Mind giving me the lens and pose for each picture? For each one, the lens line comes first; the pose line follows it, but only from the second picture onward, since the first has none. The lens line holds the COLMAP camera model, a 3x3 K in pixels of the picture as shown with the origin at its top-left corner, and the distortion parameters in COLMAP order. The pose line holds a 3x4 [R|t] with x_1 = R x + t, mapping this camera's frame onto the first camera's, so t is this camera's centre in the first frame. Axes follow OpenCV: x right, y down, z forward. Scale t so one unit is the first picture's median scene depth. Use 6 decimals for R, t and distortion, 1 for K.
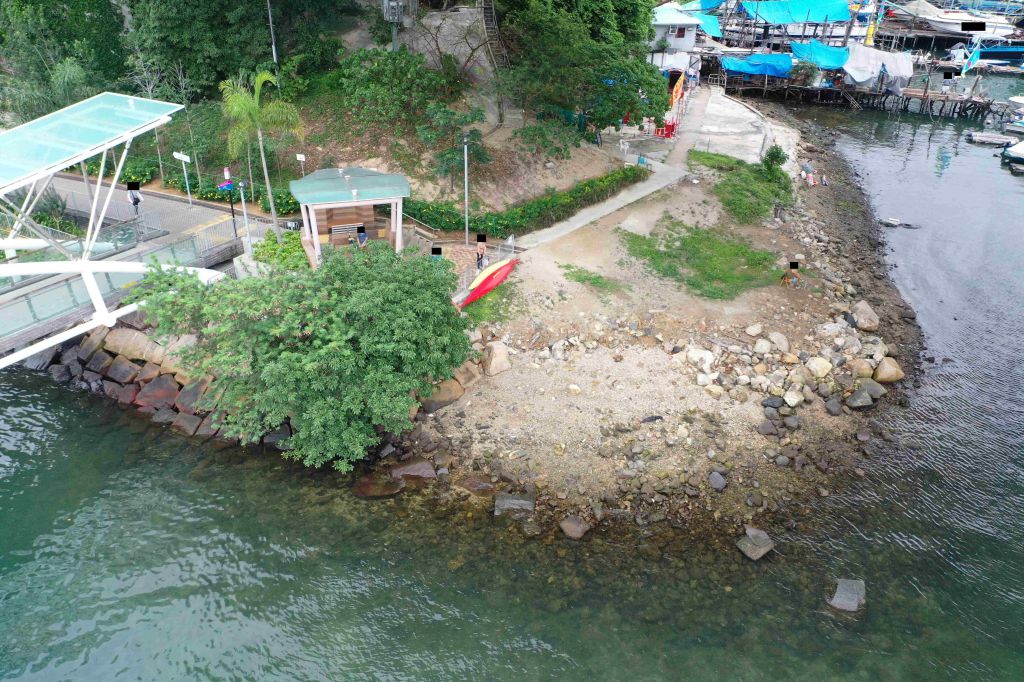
lens RADIAL K [[804.5, 0, 512.0], [0, 804.5, 341.0], [0, 0, 1]] dist [0.007449, -0.001369]
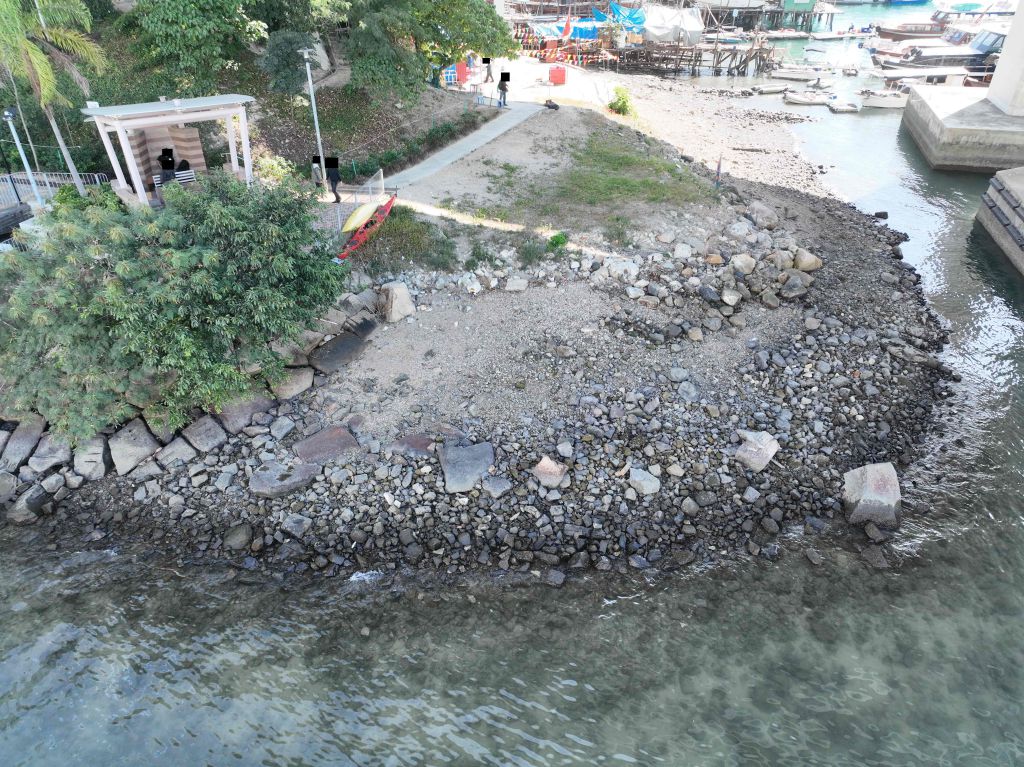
lens RADIAL K [[711.4, 0, 512.0], [0, 711.4, 383.5], [0, 0, 1]] dist [0.004982, 0.004484]
pose [[0.962436, -0.162945, 0.217178, -0.076146], [0.151562, 0.986093, 0.068195, 0.071039], [-0.225269, -0.032717, 0.973747, 0.252619]]
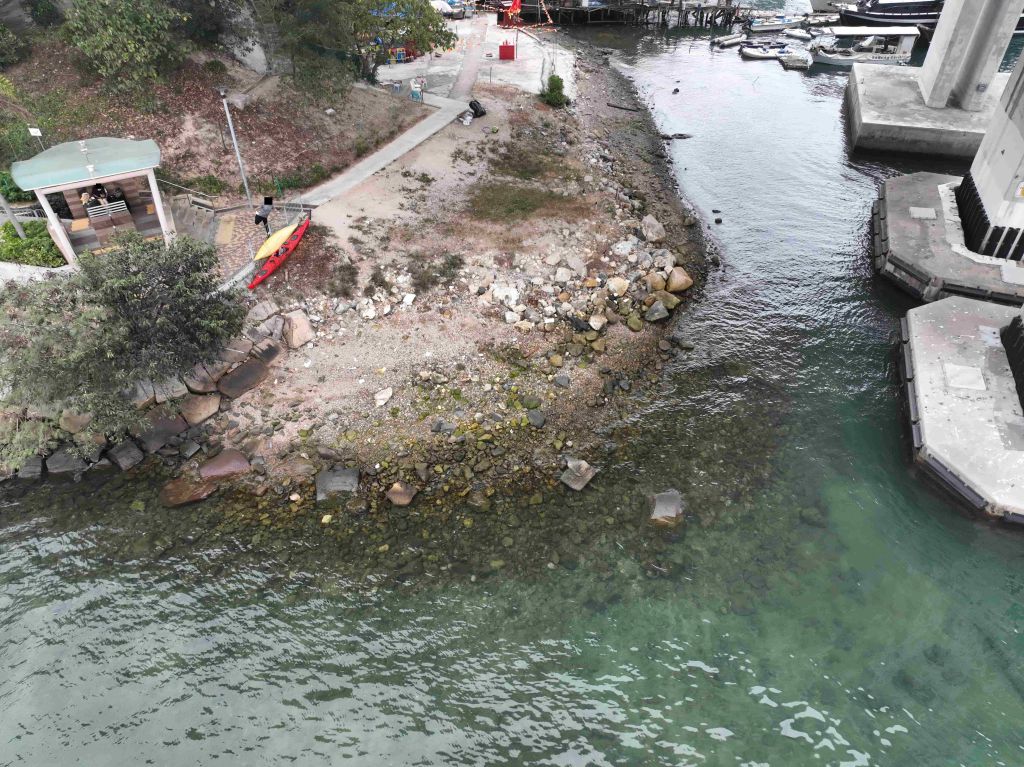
lens RADIAL K [[711.4, 0, 512.0], [0, 711.4, 383.5], [0, 0, 1]] dist [0.004982, 0.004484]
pose [[0.966252, -0.176625, 0.187509, 0.053958], [0.144866, 0.974490, 0.171415, -0.022960], [-0.213002, -0.138466, 0.967190, 0.118109]]
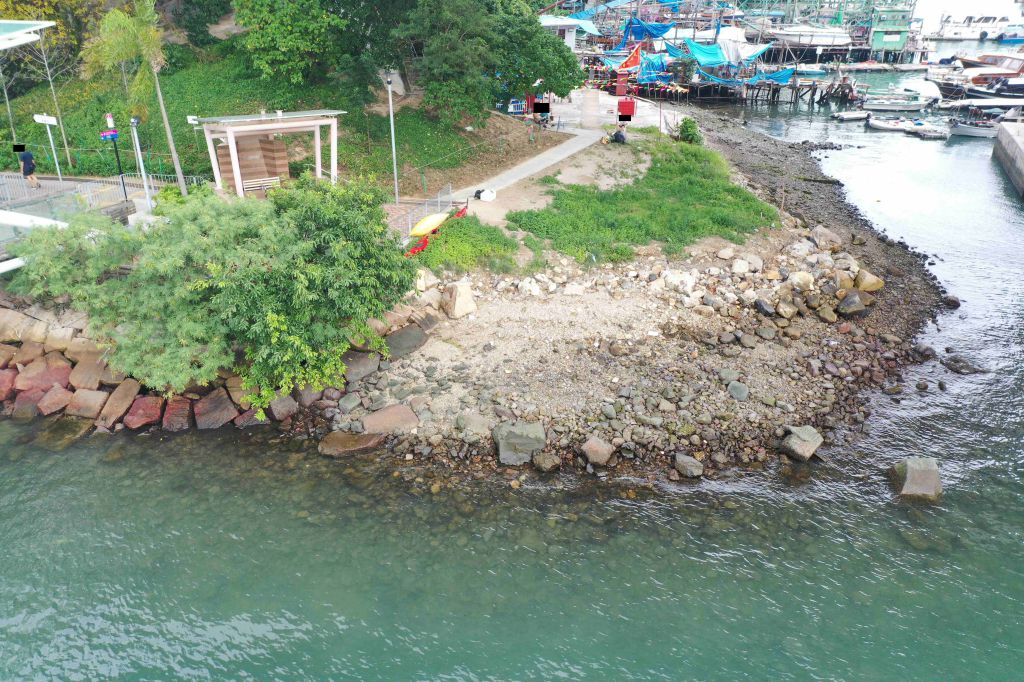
lens RADIAL K [[807.3, 0, 512.0], [0, 807.3, 341.0], [0, 0, 1]] dist [0.013231, 0.006452]
pose [[0.982117, -0.094288, 0.162960, -0.107956], [0.107495, 0.991433, -0.074205, 0.133686], [-0.154567, 0.090395, 0.983838, 0.132496]]
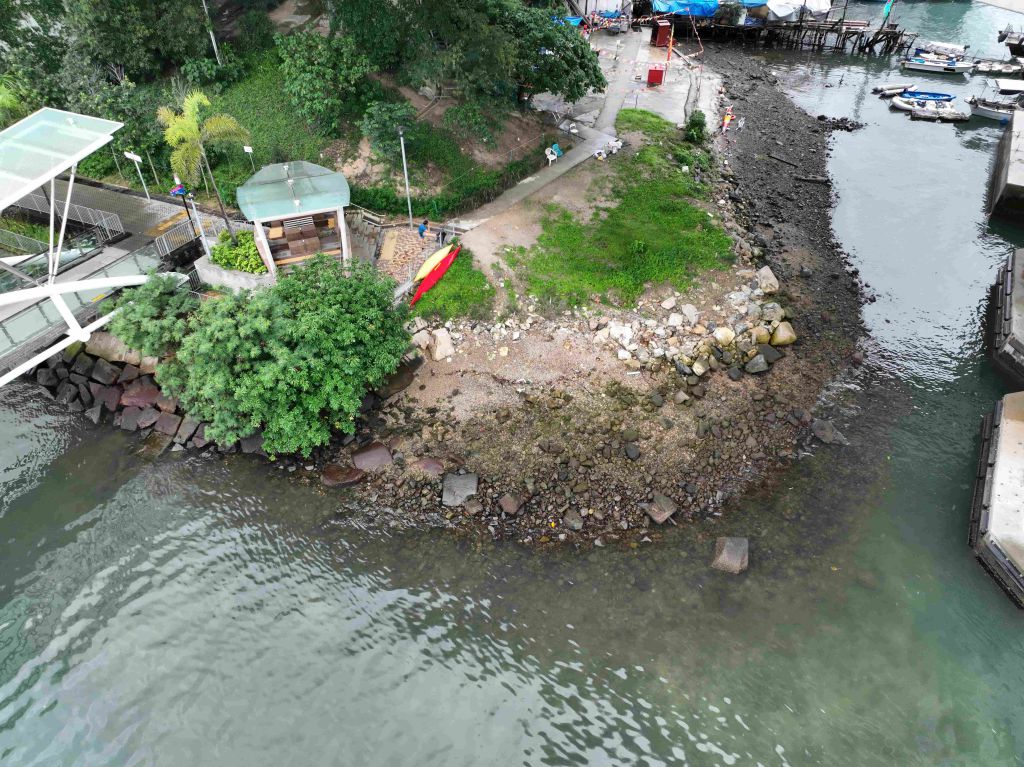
lens RADIAL K [[711.4, 0, 512.0], [0, 711.4, 383.5], [0, 0, 1]] dist [0.004982, 0.004484]
pose [[0.997912, -0.053769, 0.035778, 0.040083], [0.045720, 0.979399, 0.196691, -0.113885], [-0.045617, -0.194645, 0.979812, 0.007376]]
